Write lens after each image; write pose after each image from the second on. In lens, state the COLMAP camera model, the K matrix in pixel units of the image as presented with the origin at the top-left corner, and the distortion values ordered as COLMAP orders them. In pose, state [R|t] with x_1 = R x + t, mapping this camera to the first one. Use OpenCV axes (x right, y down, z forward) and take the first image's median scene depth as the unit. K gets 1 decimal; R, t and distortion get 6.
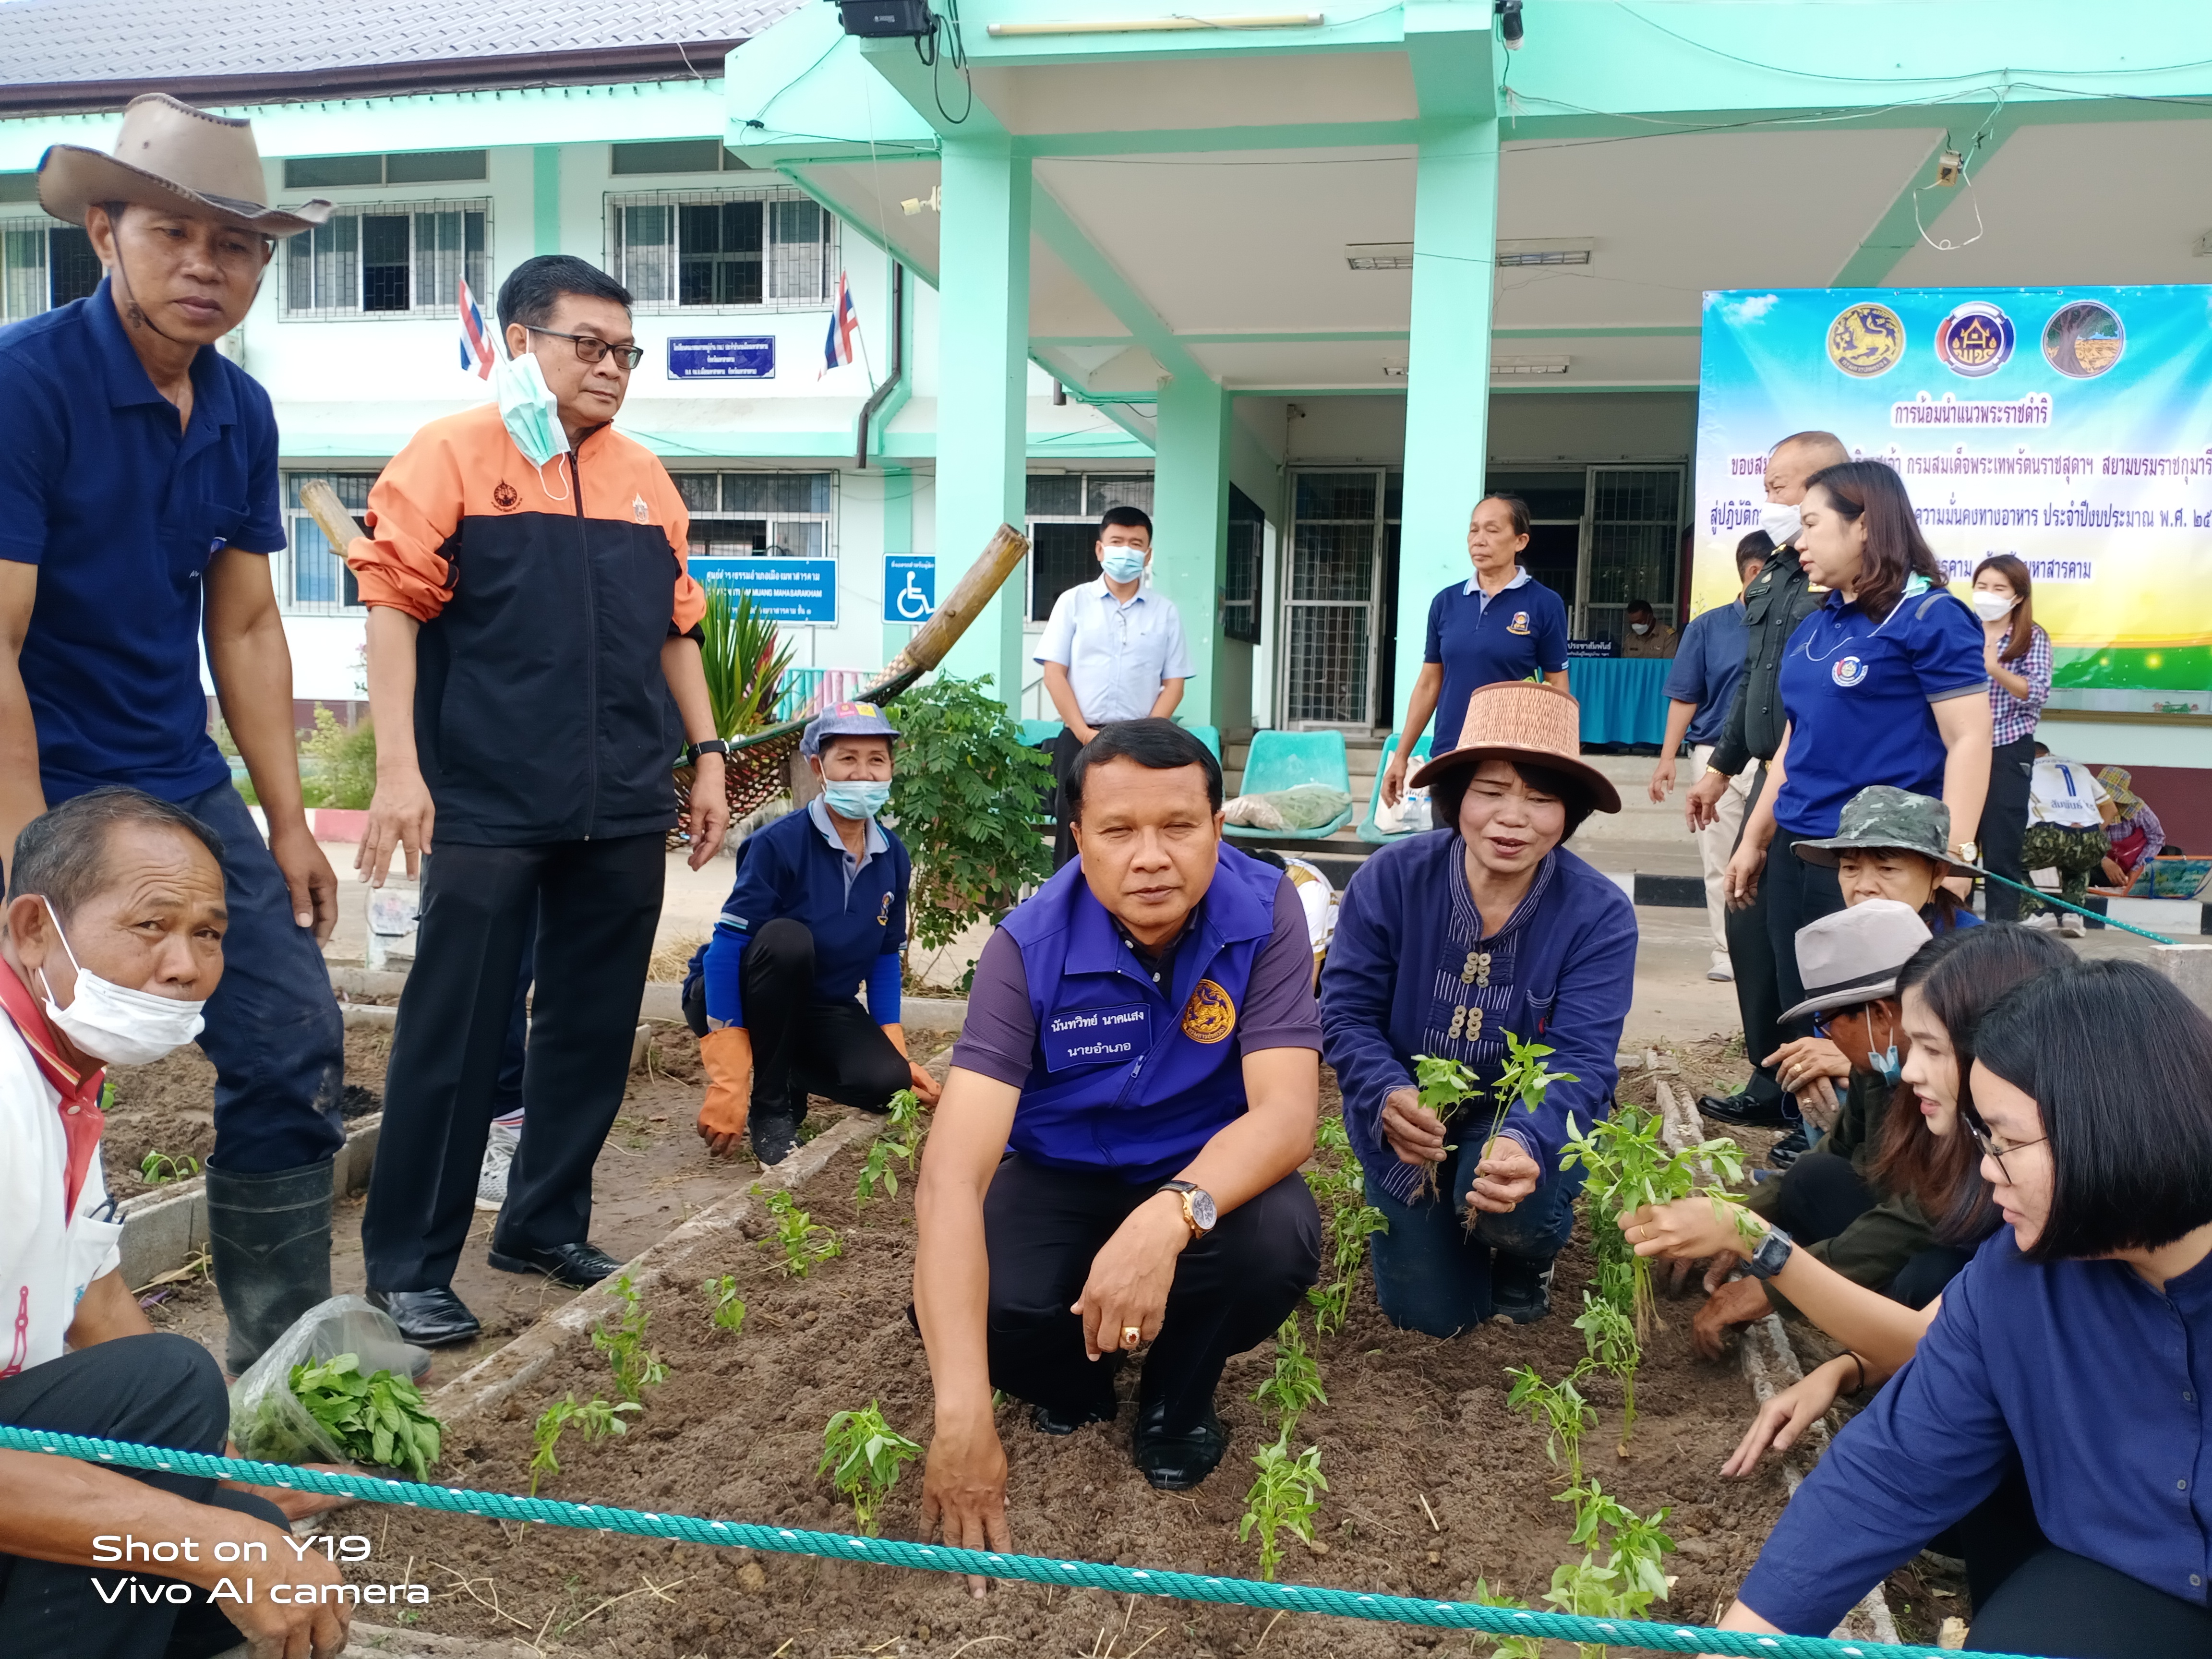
lens RADIAL K [[1742.9, 0, 1106.0], [0, 1742.9, 829.5], [0, 0, 1]] dist [0.043413, -0.097688]
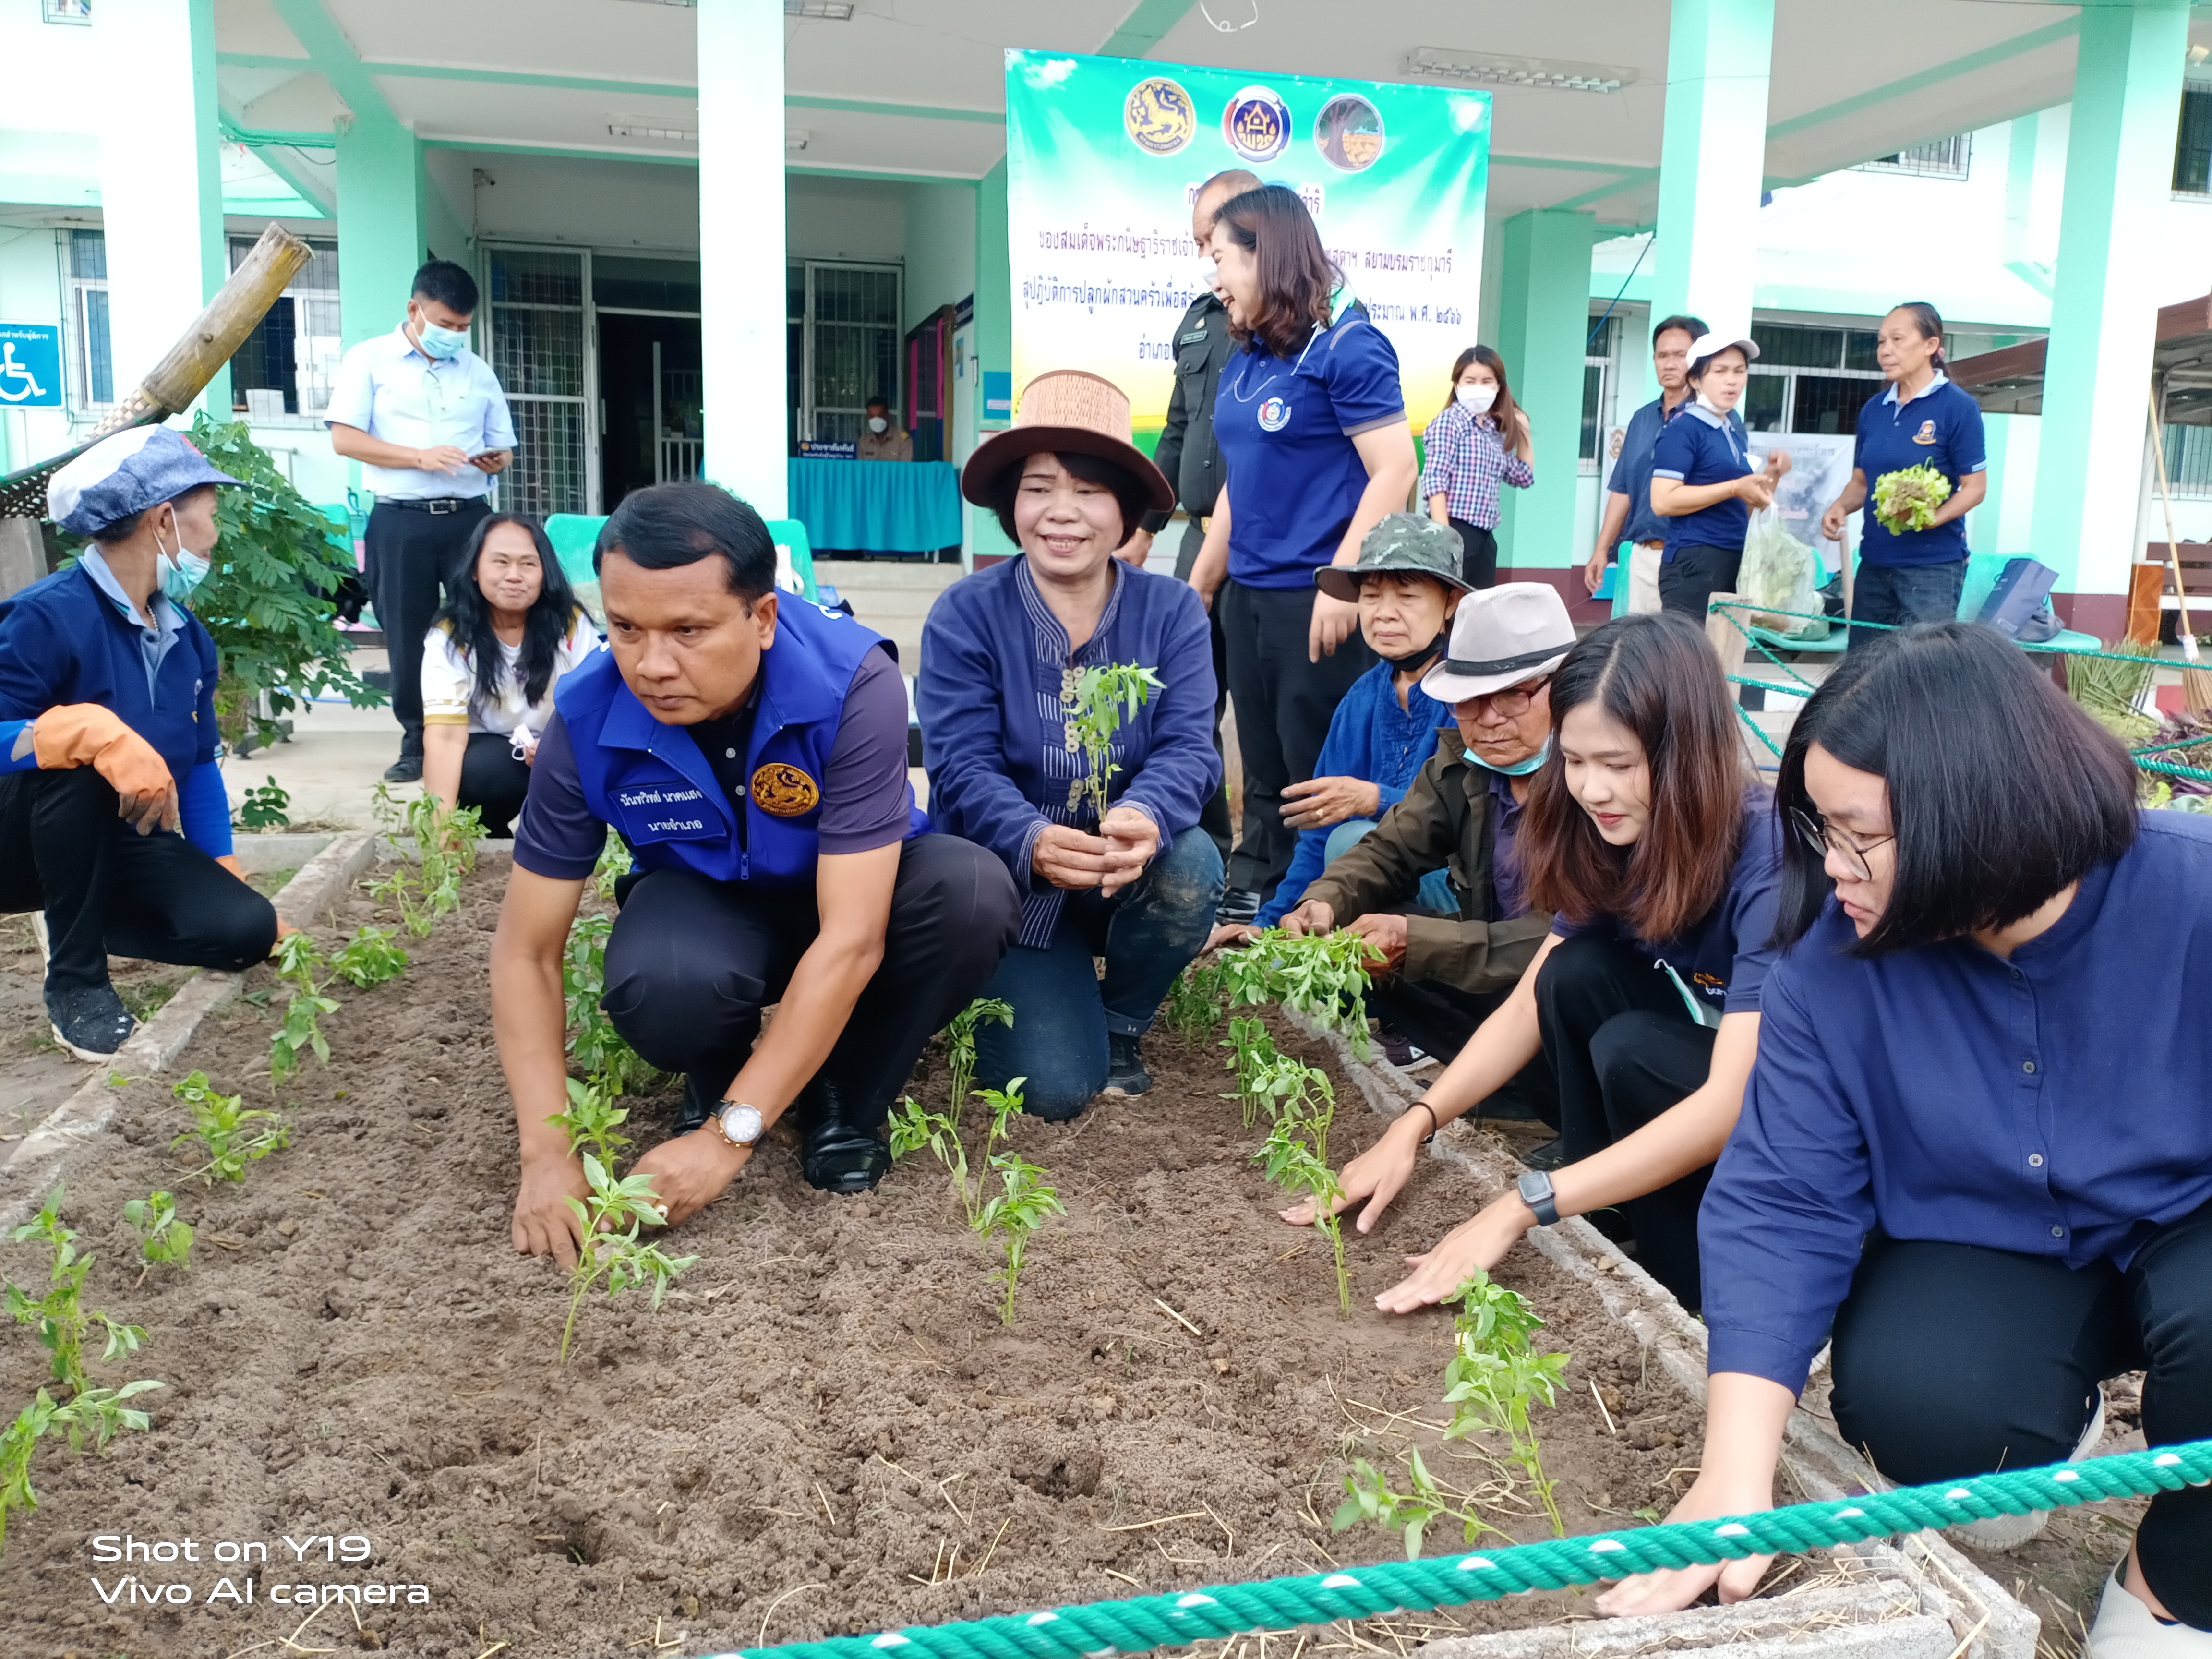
lens RADIAL K [[1788.6, 0, 1095.3], [0, 1788.6, 796.4], [0, 0, 1]] dist [0.061489, -0.159747]
pose [[0.901001, -0.067643, 0.428510, -0.064695], [0.034573, 0.995823, 0.084502, 0.018257], [-0.432436, -0.061321, 0.899577, 0.073488]]
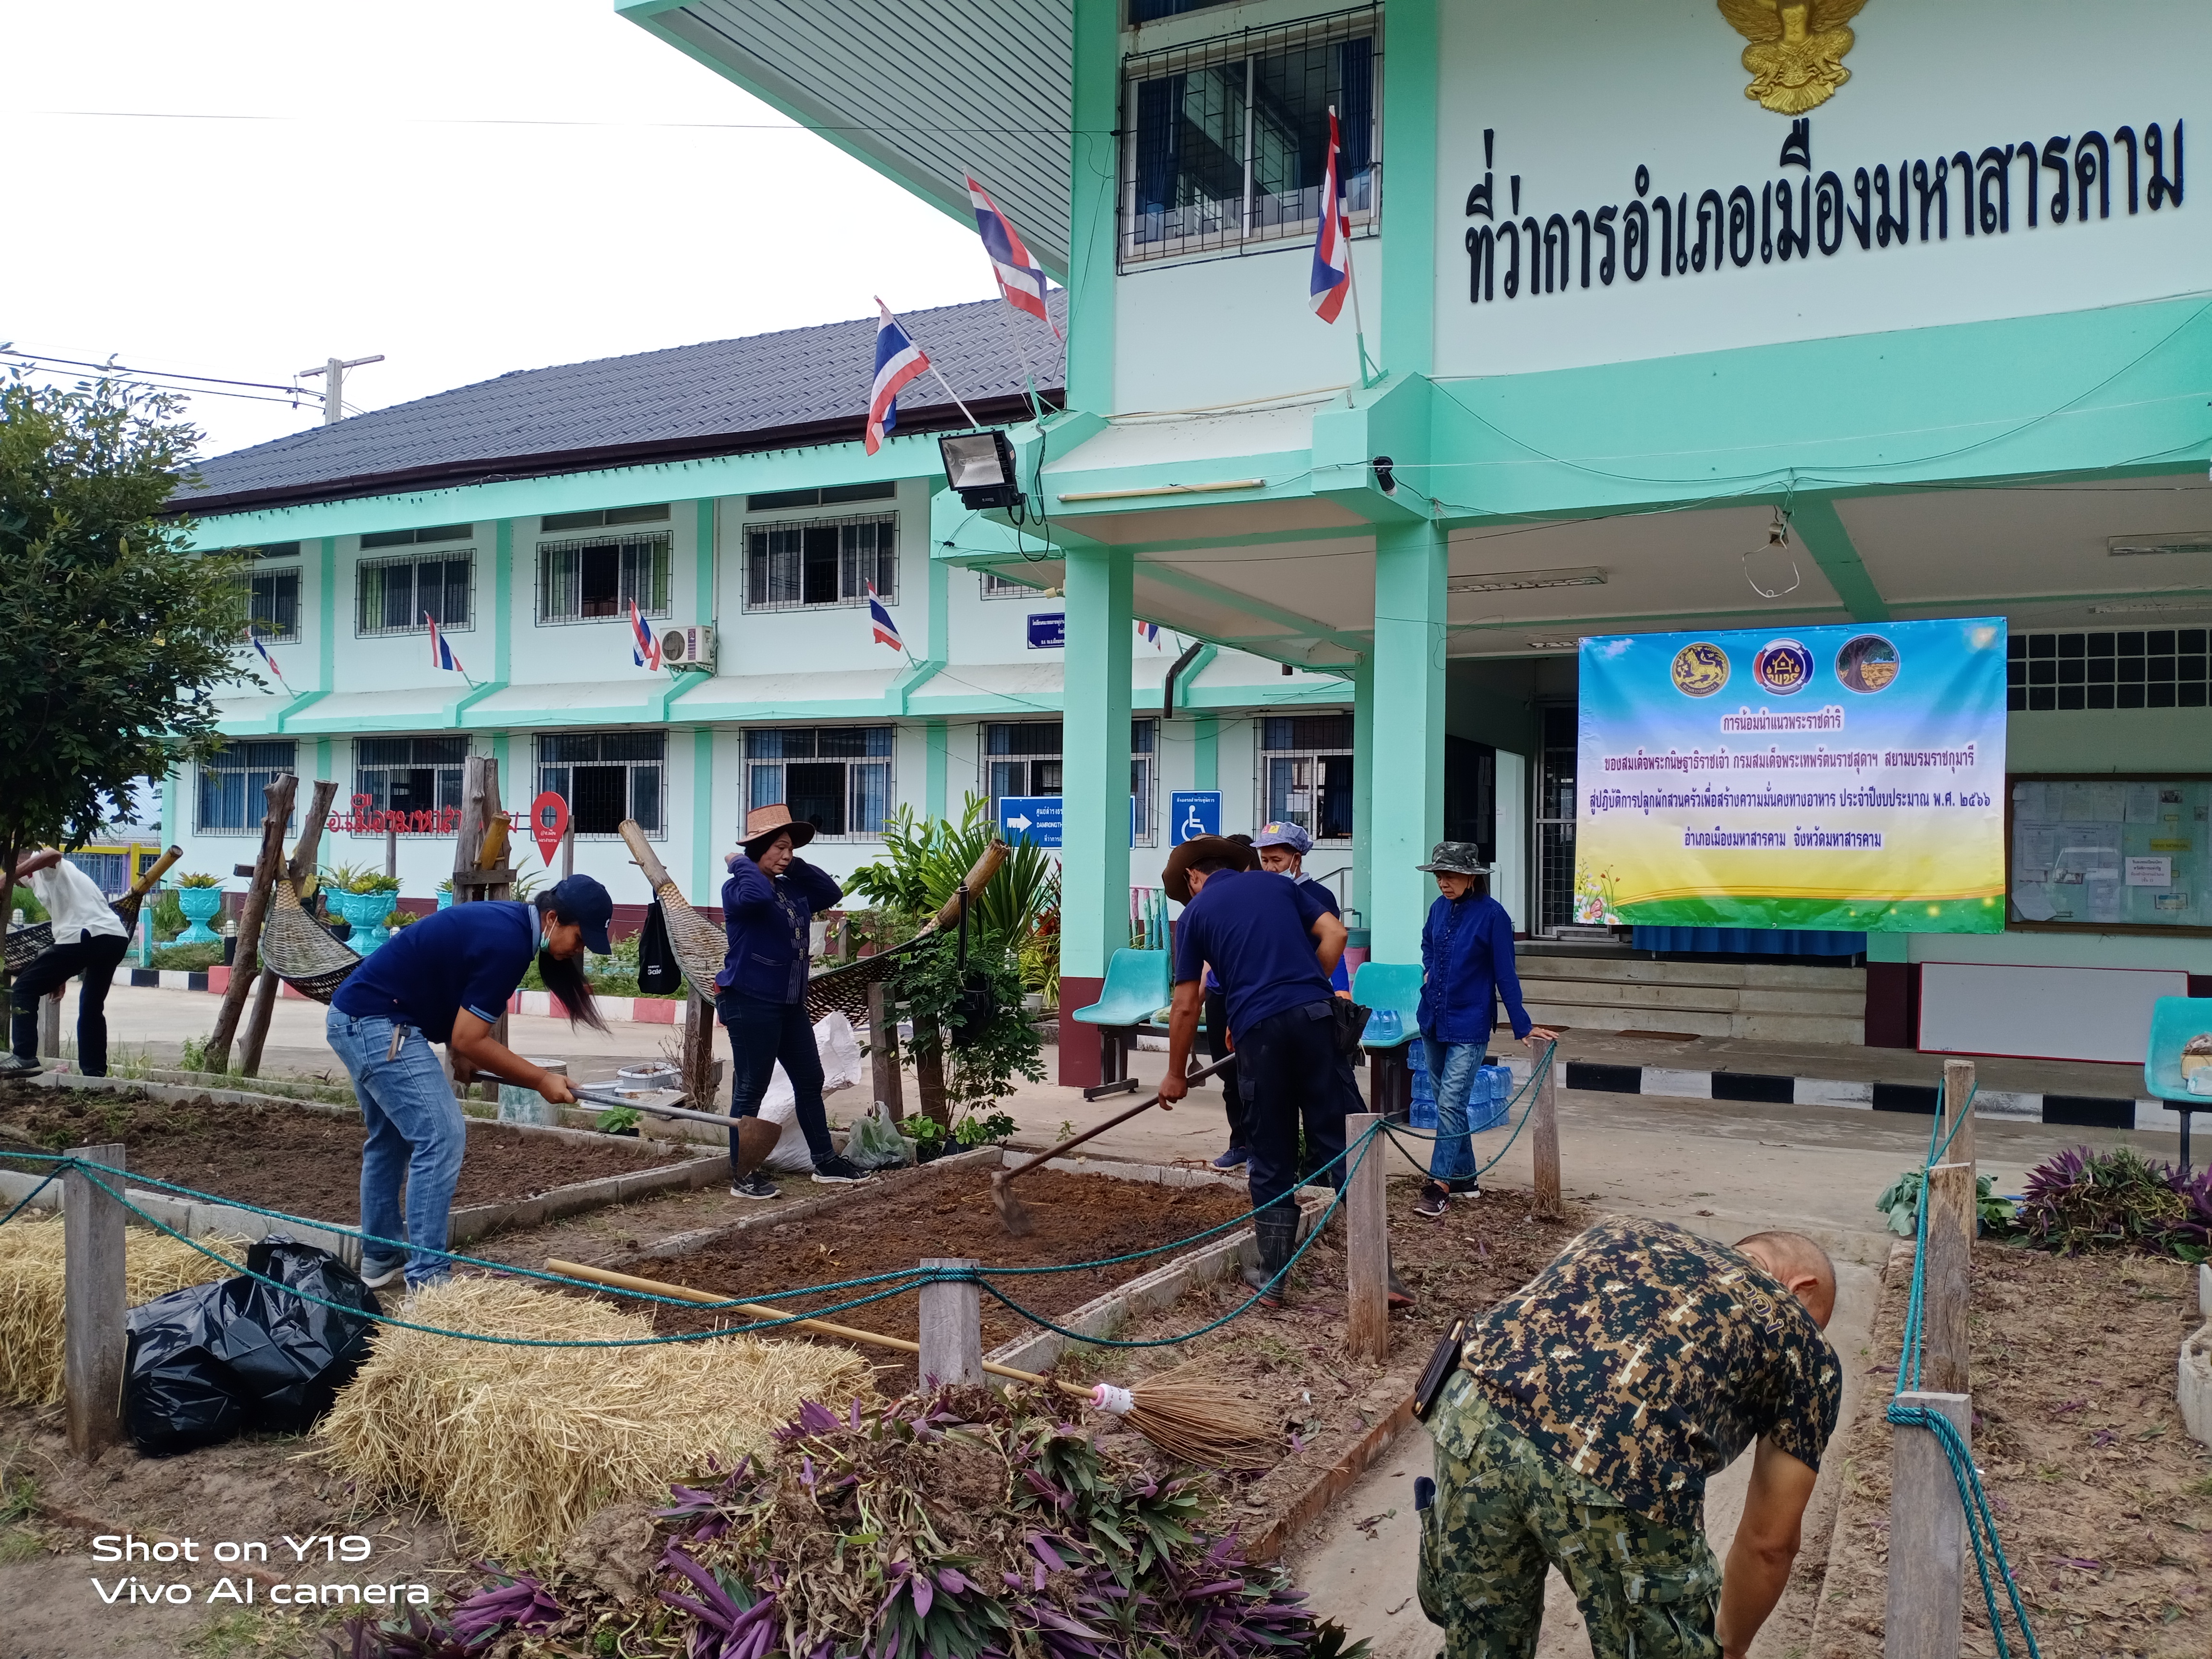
lens RADIAL K [[1719.8, 0, 1130.7], [0, 1719.8, 831.2], [0, 0, 1]] dist [0.055957, -0.002039]
pose [[0.967149, -0.017038, -0.253640, 0.352852], [-0.009330, 0.994700, -0.102393, -0.017885], [0.254040, 0.101396, 0.961864, -0.375070]]
